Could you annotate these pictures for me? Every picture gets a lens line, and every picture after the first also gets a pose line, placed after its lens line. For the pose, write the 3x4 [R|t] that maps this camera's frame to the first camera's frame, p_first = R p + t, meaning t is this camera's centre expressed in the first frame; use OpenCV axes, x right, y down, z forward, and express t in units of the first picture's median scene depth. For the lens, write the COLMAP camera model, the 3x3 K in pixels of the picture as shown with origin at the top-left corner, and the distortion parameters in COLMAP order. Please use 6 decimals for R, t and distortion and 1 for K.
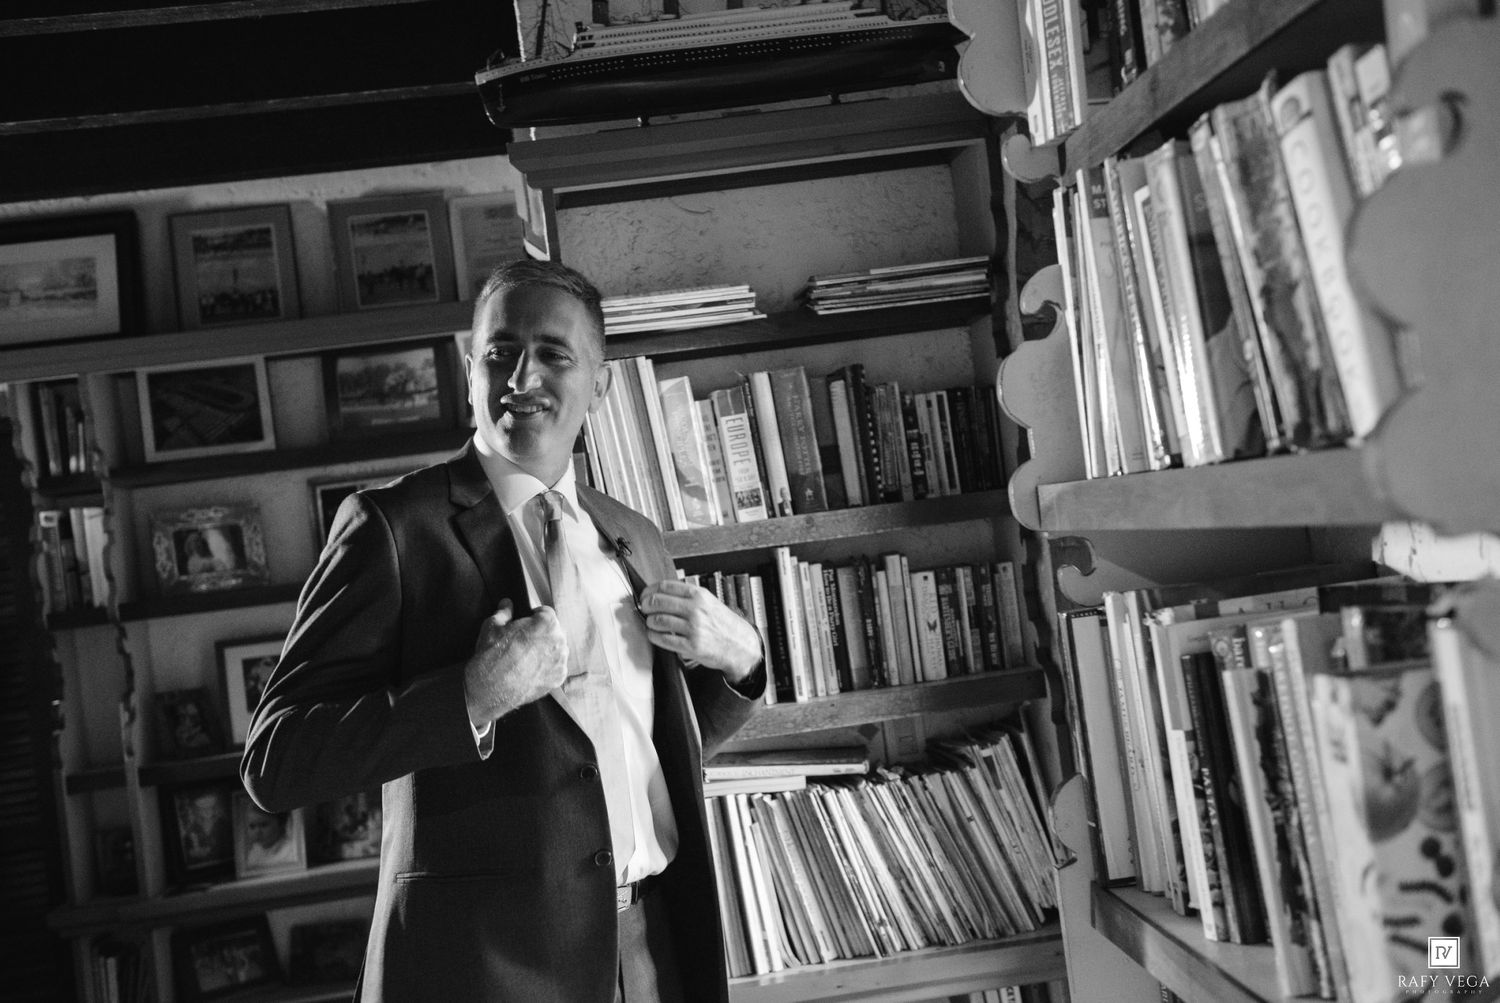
lens RADIAL K [[1925.8, 0, 749.7], [0, 1925.8, 499.5], [0, 0, 1]] dist [0.110131, 0.000000]
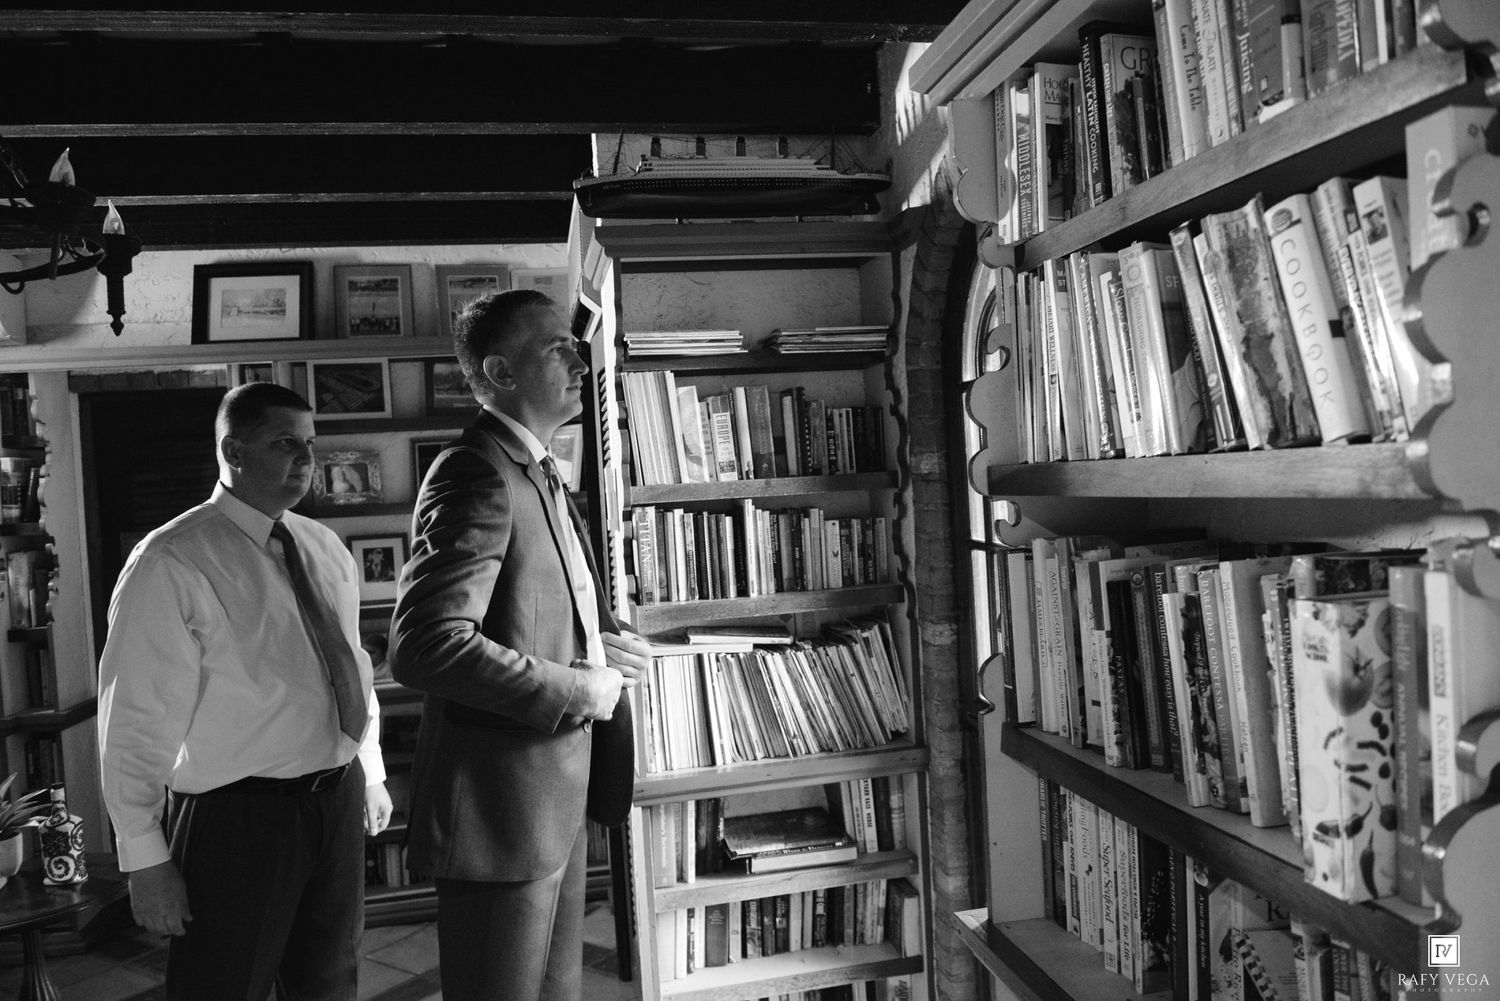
lens RADIAL K [[1125.7, 0, 751.3], [0, 1125.7, 501.2], [0, 0, 1]] dist [-0.037936, -0.008160]
pose [[0.990968, 0.066119, 0.116664, -0.088070], [-0.068360, 0.997543, 0.015313, 0.012549], [-0.115365, -0.023150, 0.993053, 0.086088]]
